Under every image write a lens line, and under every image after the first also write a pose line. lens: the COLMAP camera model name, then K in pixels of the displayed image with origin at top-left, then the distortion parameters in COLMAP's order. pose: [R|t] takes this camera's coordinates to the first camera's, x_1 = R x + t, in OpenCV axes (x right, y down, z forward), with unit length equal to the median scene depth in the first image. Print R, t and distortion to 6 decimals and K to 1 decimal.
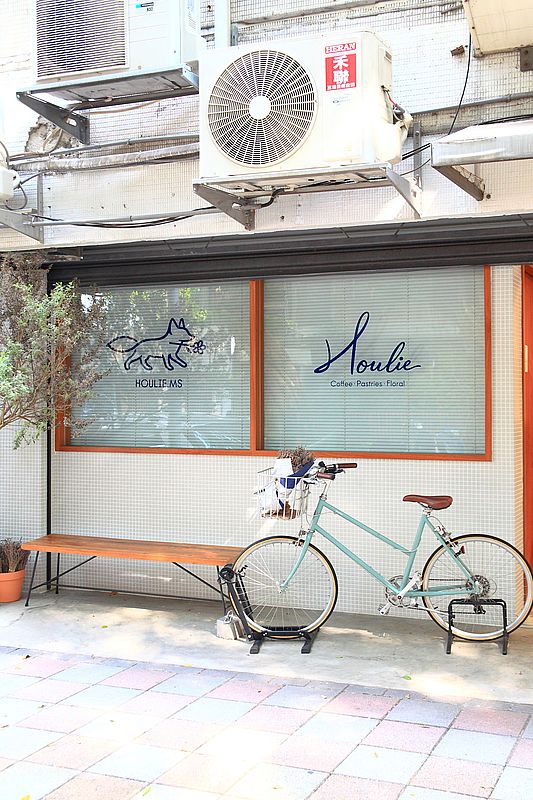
lens RADIAL K [[922.8, 0, 318.9], [0, 922.8, 376.3], [0, 0, 1]] dist [0.045178, 0.000000]
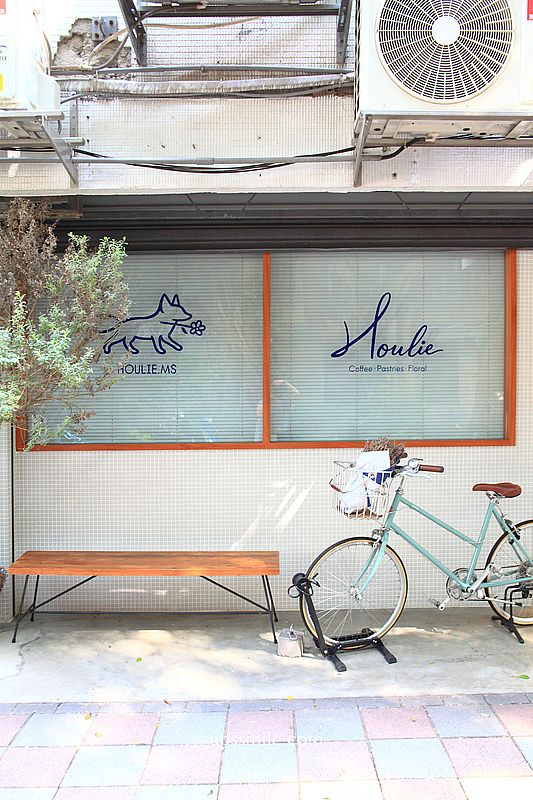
lens RADIAL K [[722.3, 0, 264.9], [0, 722.3, 400.5], [0, 0, 1]] dist [-0.048061, 0.023106]
pose [[0.926625, -0.019233, 0.375494, -0.372480], [0.004121, 0.999150, 0.041007, 0.010239], [-0.375963, -0.036451, 0.925917, 0.379657]]
